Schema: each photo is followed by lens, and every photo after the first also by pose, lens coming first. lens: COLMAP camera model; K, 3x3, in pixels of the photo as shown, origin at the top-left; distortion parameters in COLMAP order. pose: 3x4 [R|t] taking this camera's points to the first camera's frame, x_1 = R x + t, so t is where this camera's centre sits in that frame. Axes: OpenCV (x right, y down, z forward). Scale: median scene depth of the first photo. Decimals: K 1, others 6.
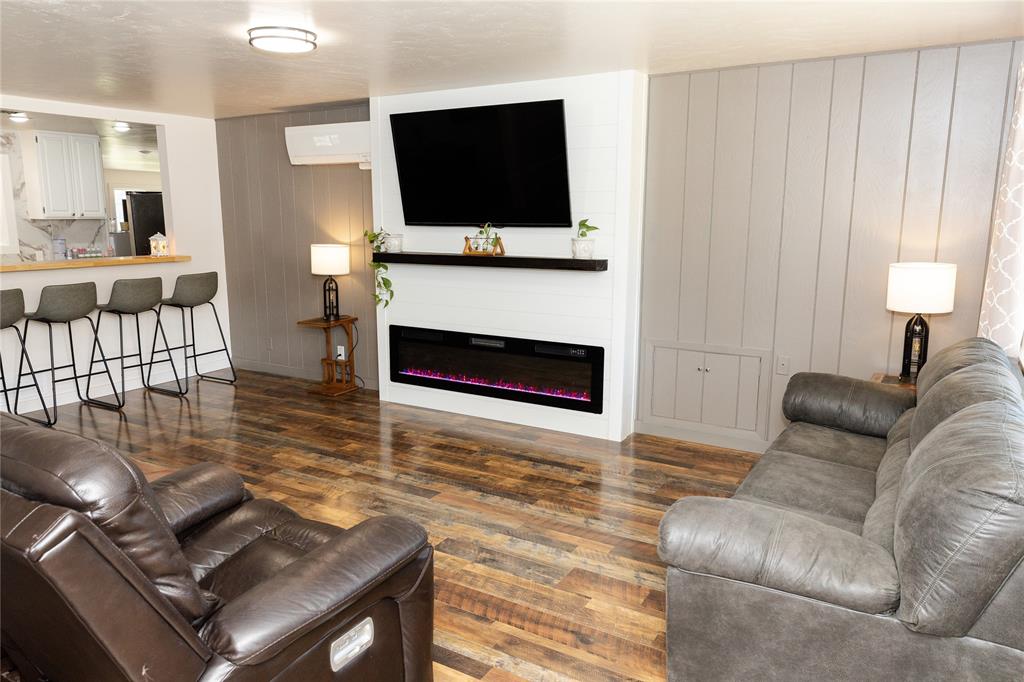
lens RADIAL K [[727.9, 0, 484.6], [0, 727.9, 343.5], [0, 0, 1]] dist [0.020762, -0.011217]
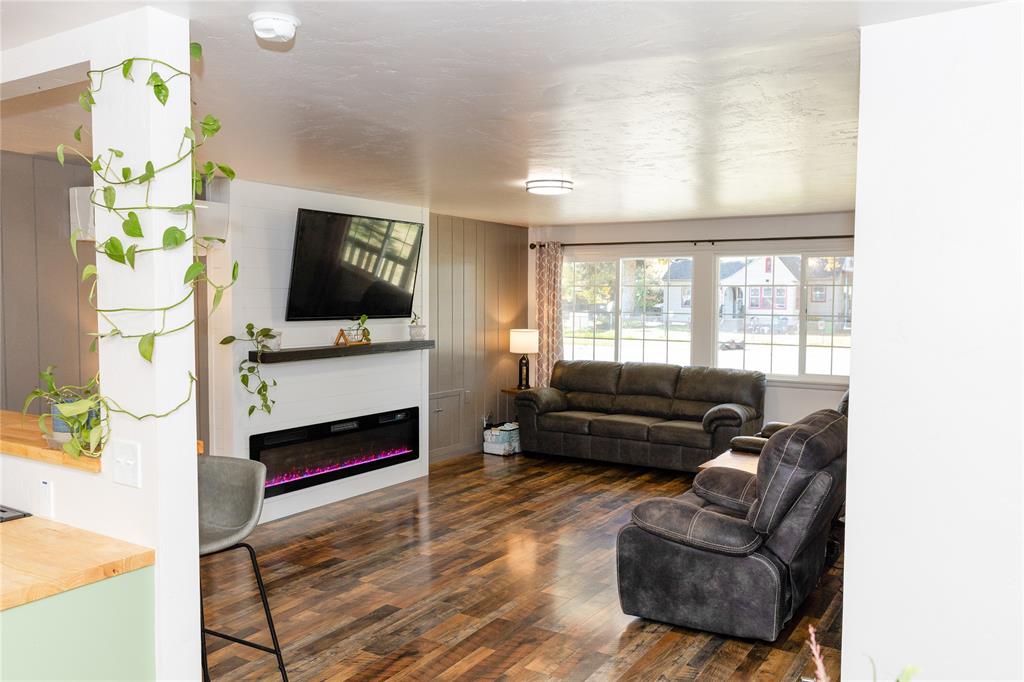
lens RADIAL K [[810.5, 0, 508.3], [0, 810.5, 335.7], [0, 0, 1]] dist [-0.008044, 0.003333]
pose [[0.012951, -0.041566, 0.999052, -1.230414], [0.186138, 0.981772, 0.038435, -0.139408], [-0.982438, 0.185464, 0.020452, 0.747642]]
